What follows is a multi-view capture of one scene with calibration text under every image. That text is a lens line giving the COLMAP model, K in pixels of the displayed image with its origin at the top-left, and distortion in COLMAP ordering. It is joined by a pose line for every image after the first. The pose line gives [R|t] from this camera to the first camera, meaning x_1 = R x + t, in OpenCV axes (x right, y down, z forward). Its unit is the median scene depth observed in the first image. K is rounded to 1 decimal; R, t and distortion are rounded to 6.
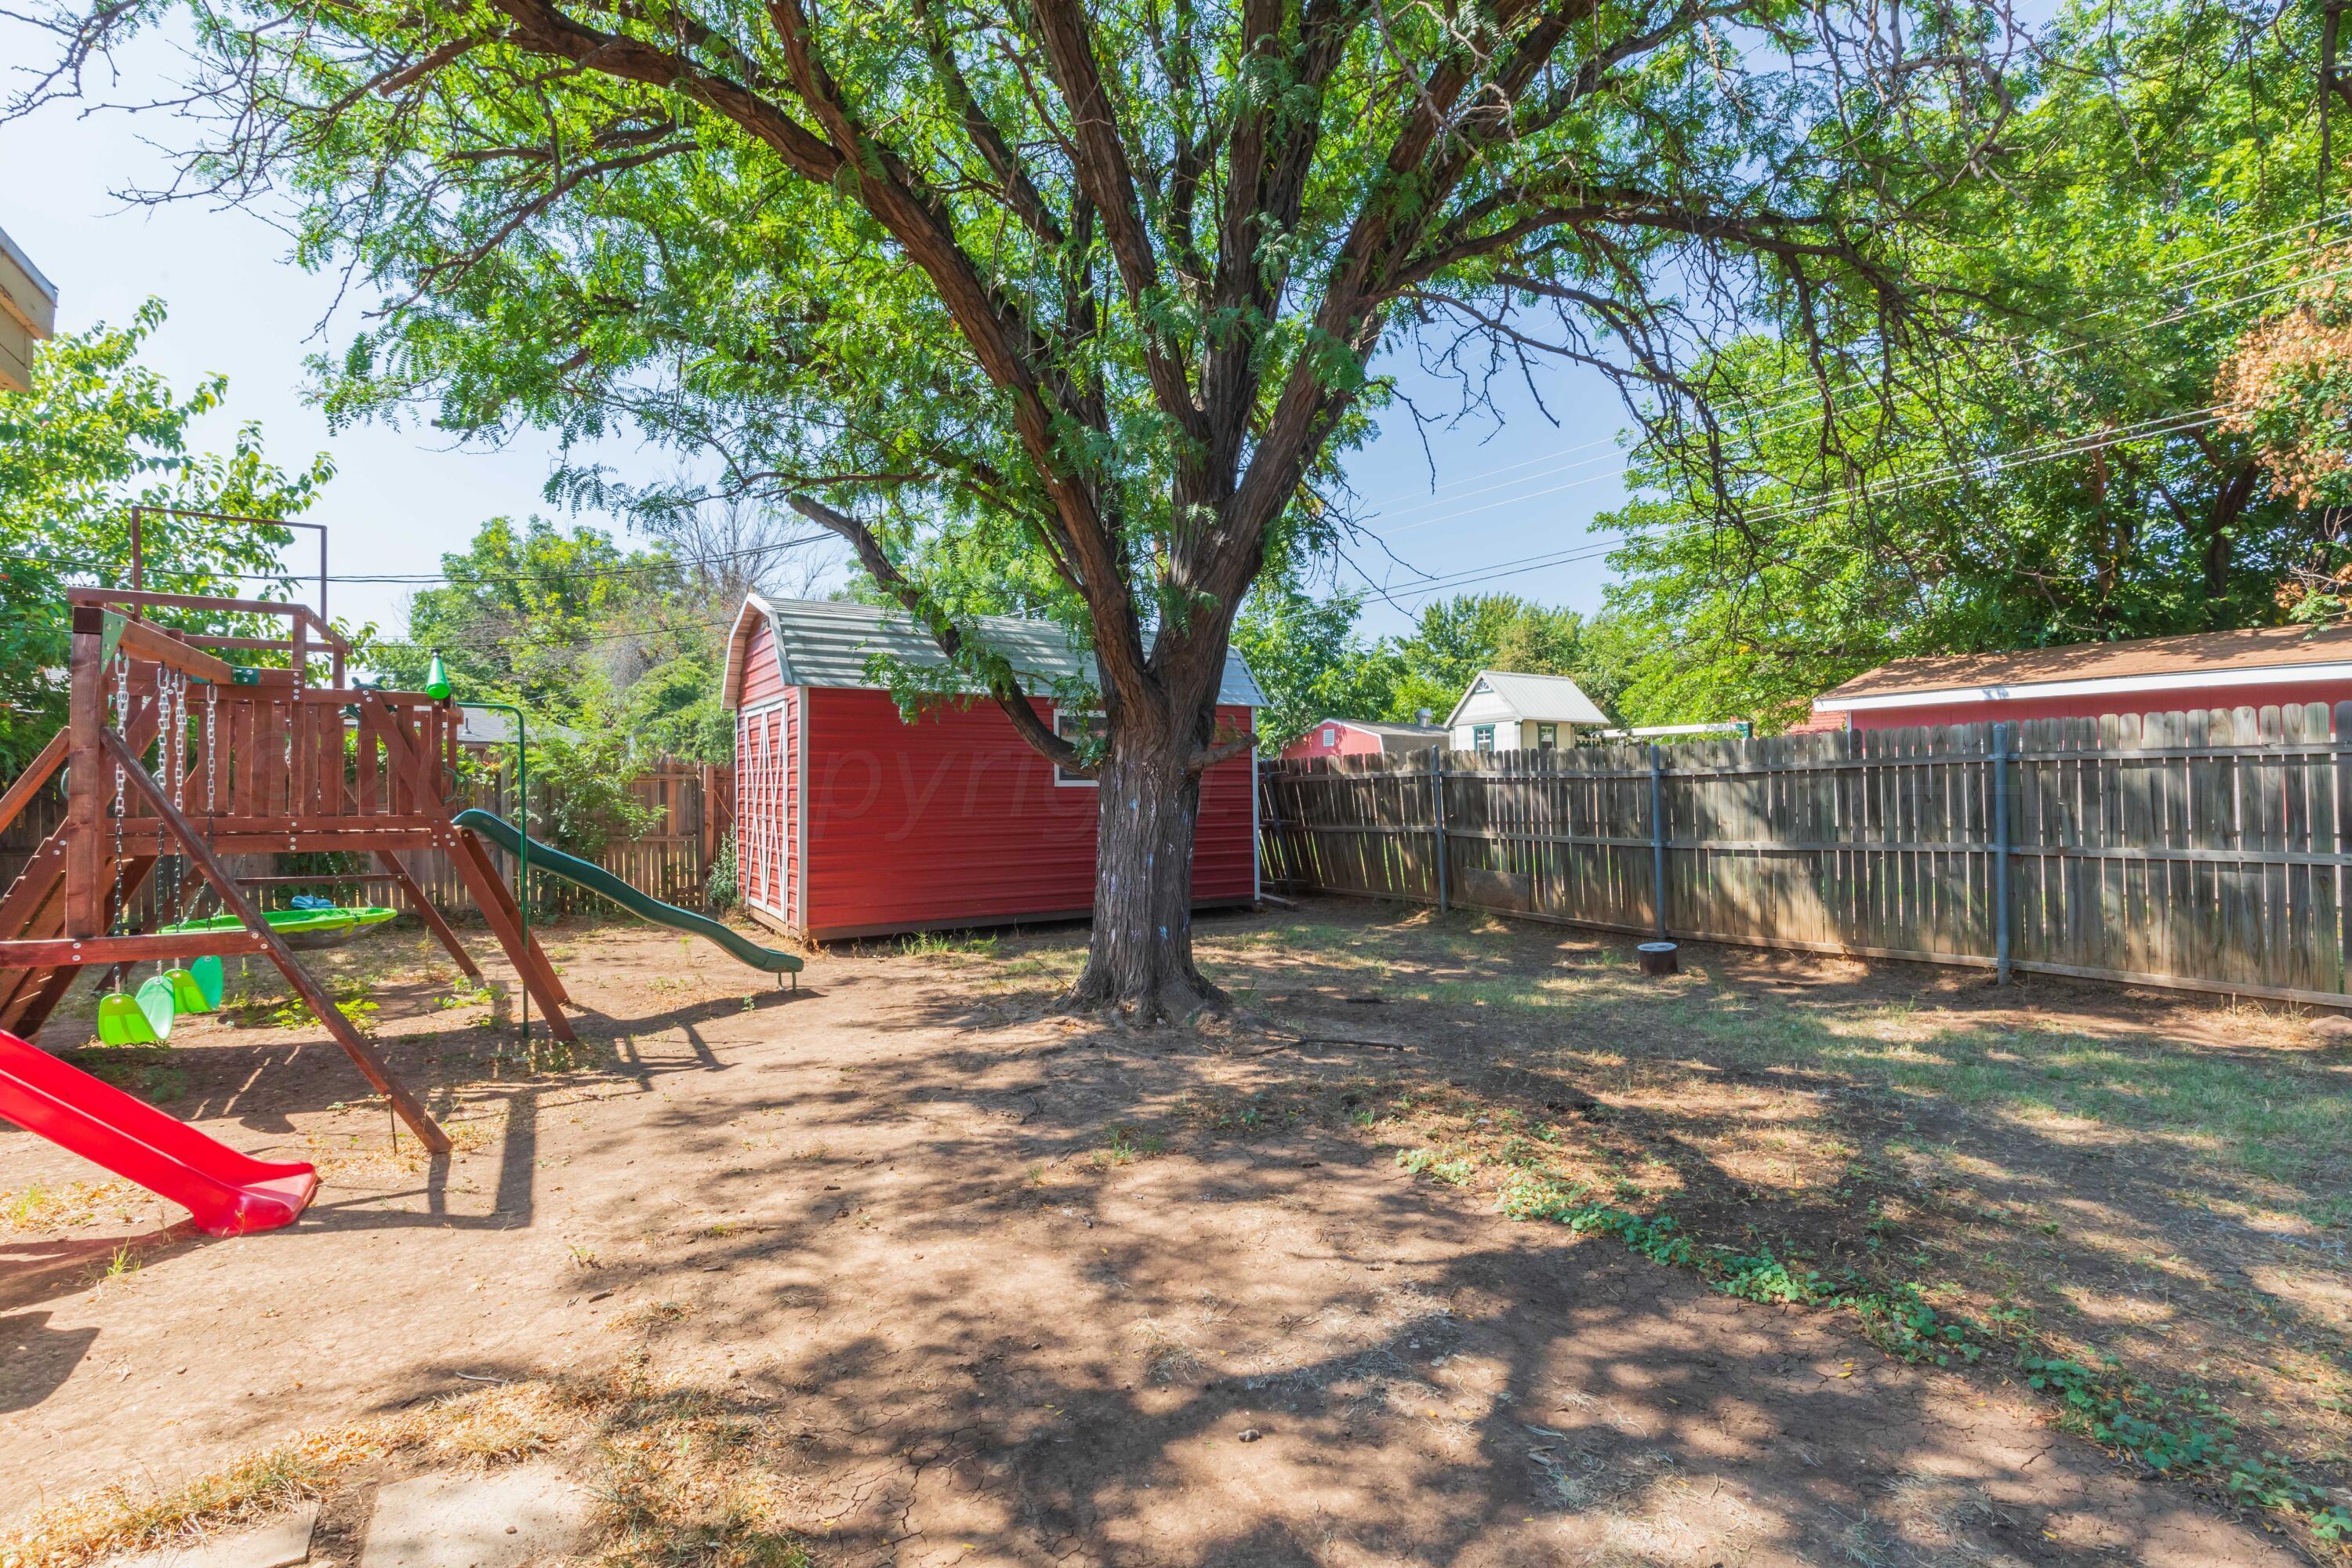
lens RADIAL K [[1043.9, 0, 1189.9], [0, 1043.9, 785.2], [0, 0, 1]] dist [0.009954, -0.002899]
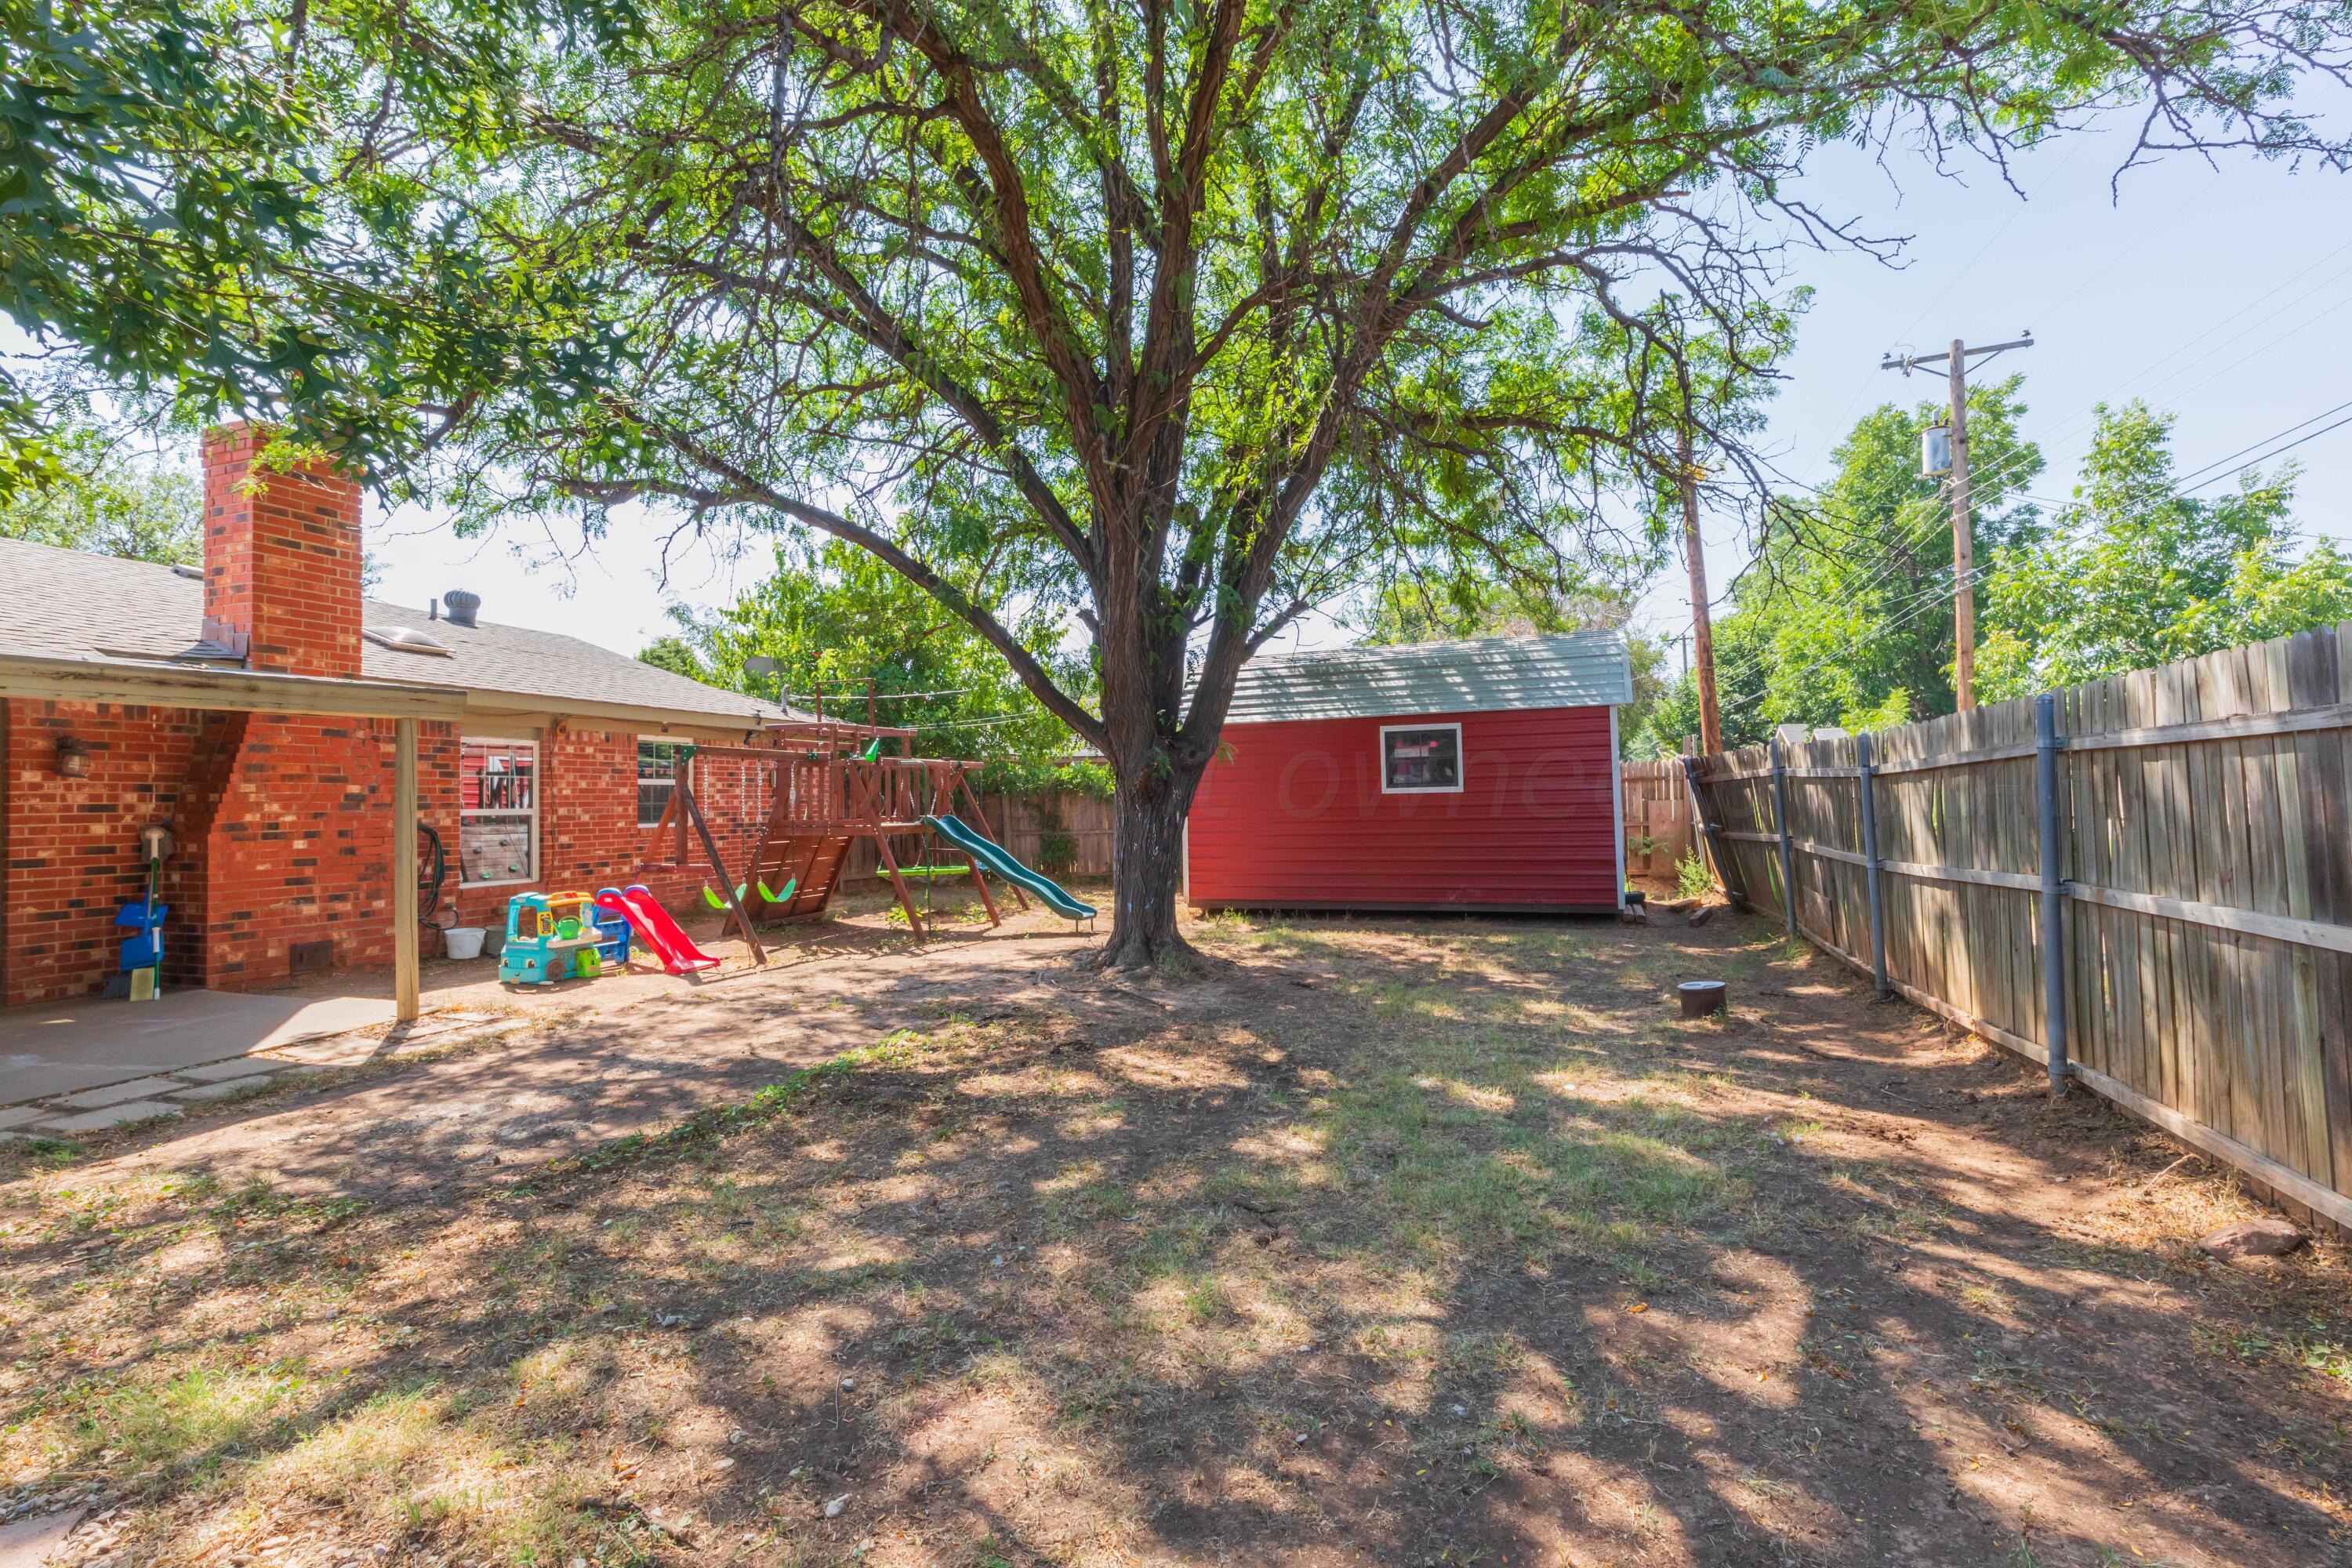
lens RADIAL K [[1062.8, 0, 1176.5], [0, 1062.8, 790.9], [0, 0, 1]] dist [0.001137, -0.000967]
pose [[0.600921, -0.013366, -0.799196, 0.781749], [0.017633, 0.999839, -0.003463, -0.002752], [0.799114, -0.012011, 0.601060, 0.158432]]
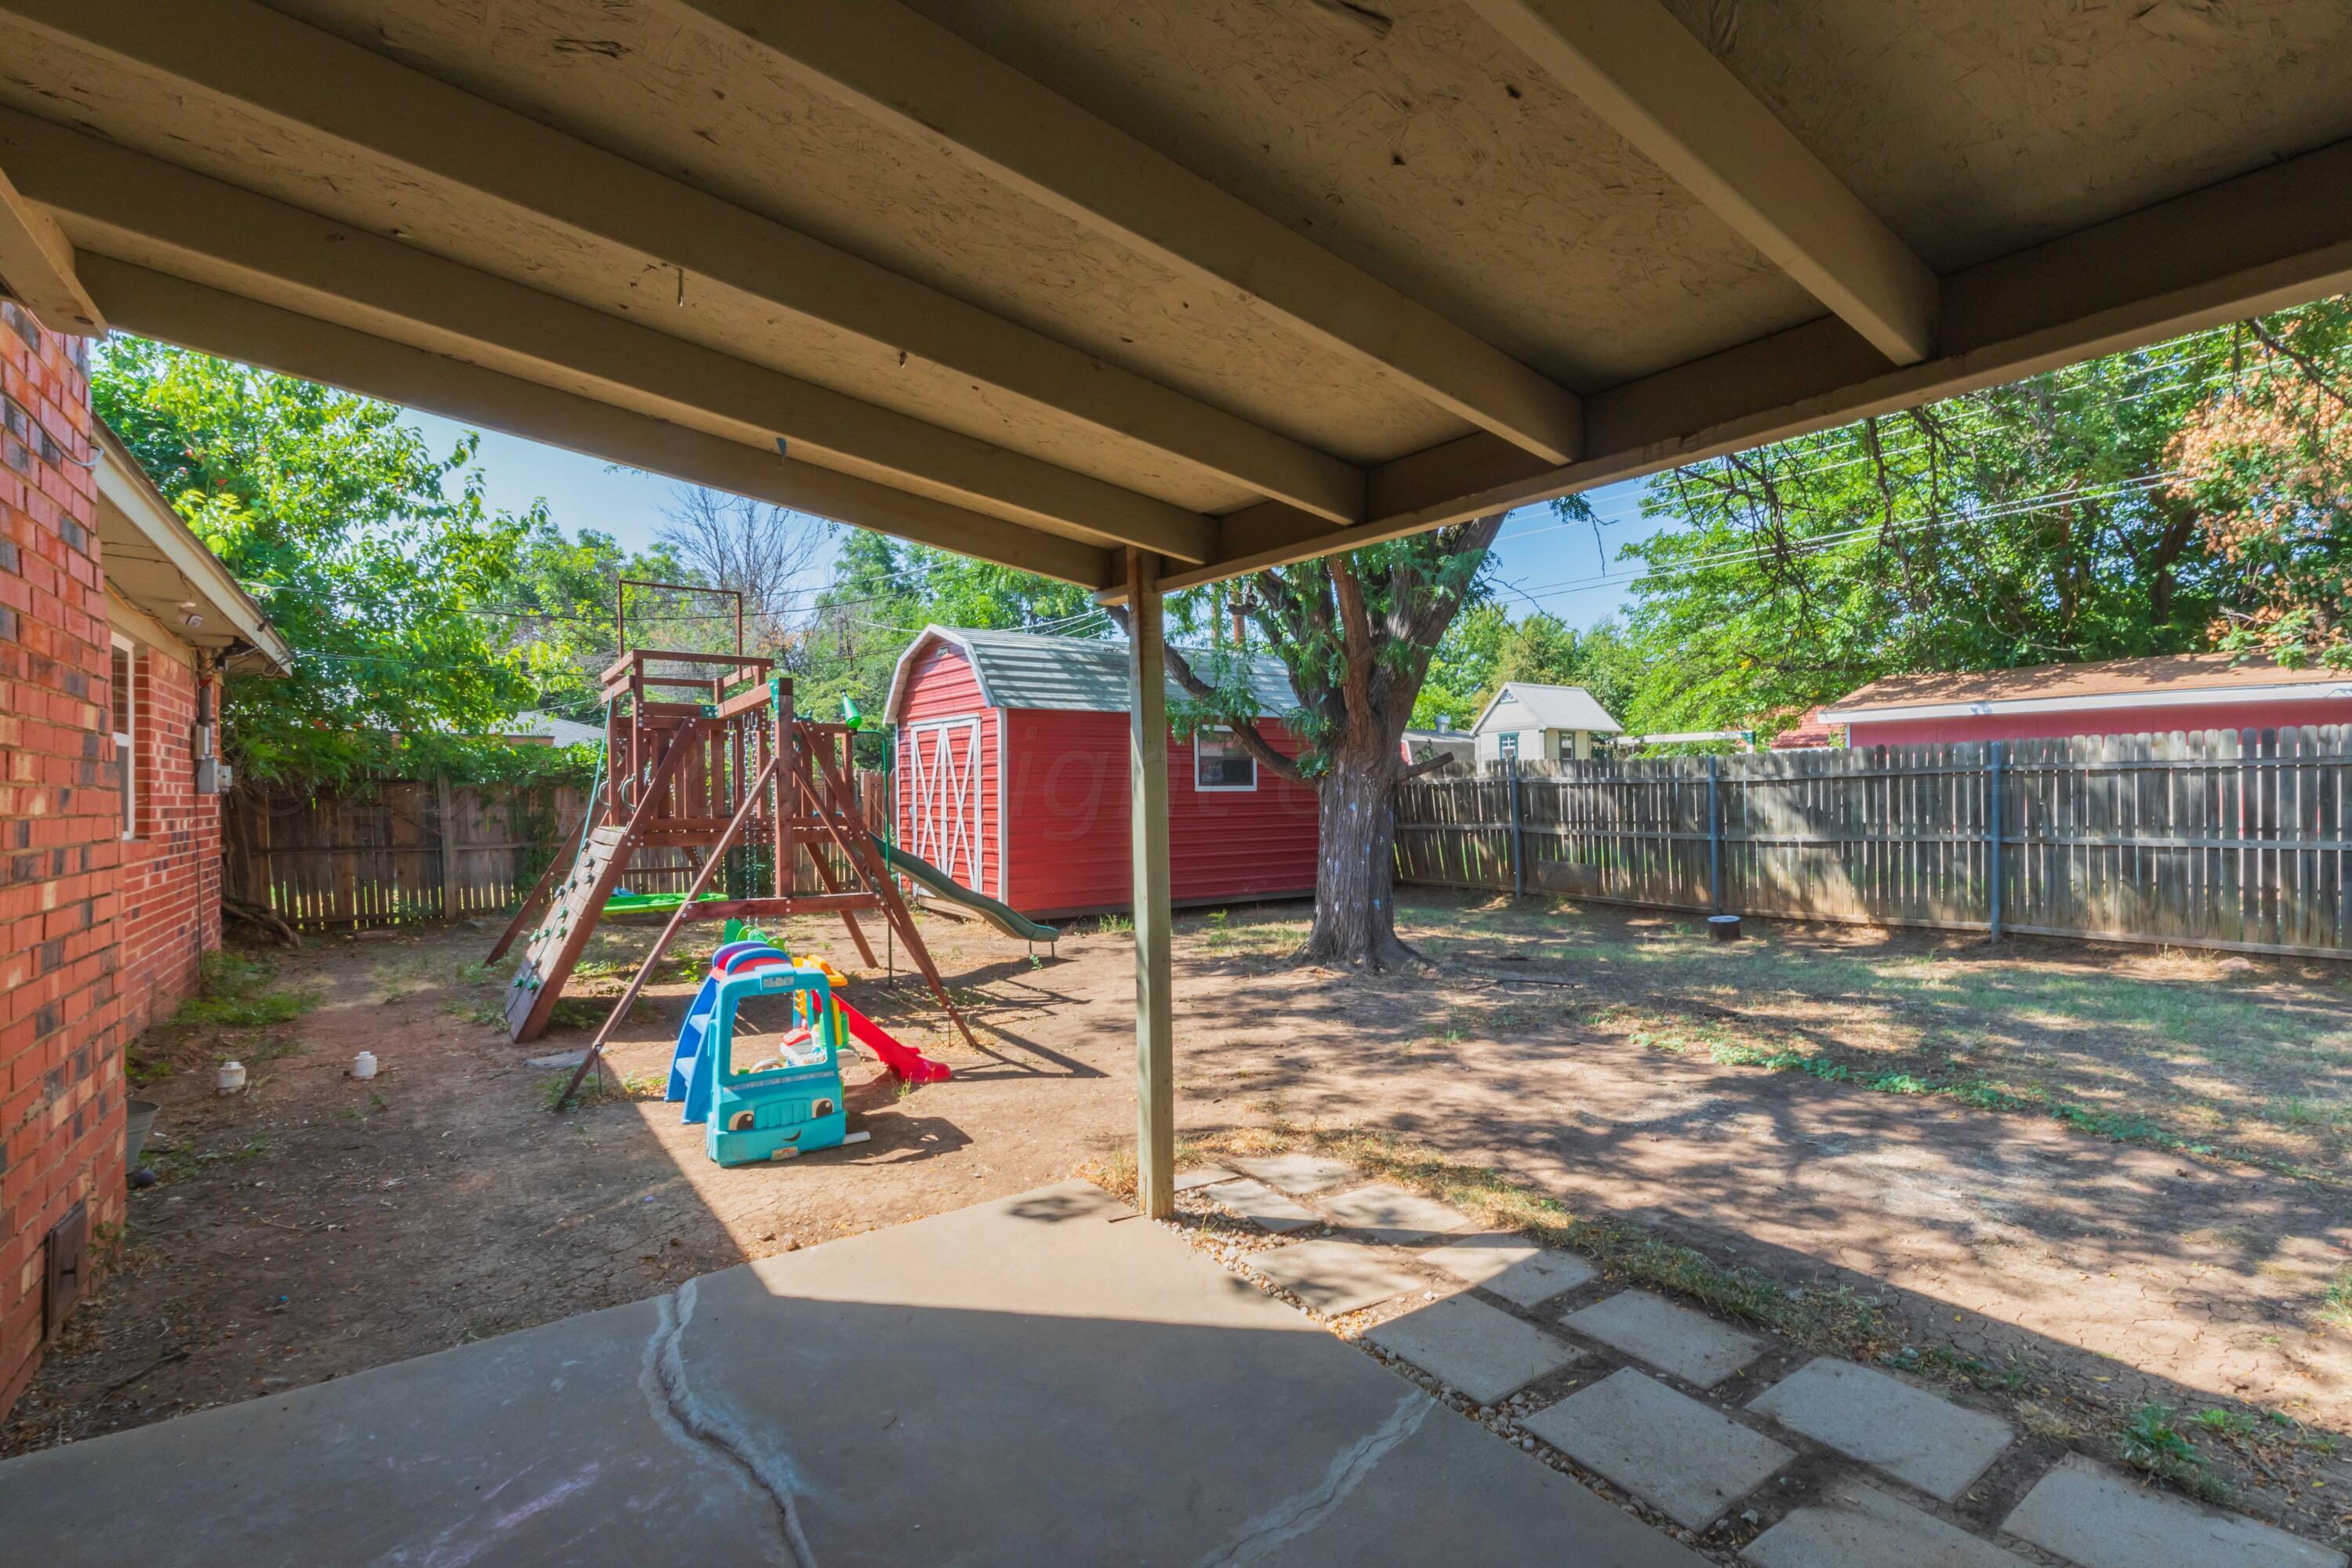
lens RADIAL K [[1043.9, 0, 1201.5], [0, 1043.9, 819.0], [0, 0, 1]] dist [0.009954, -0.002899]
pose [[0.999315, -0.003433, 0.036853, -0.216852], [0.002288, 0.999515, 0.031066, -0.005306], [-0.036941, -0.030960, 0.998838, -0.219568]]
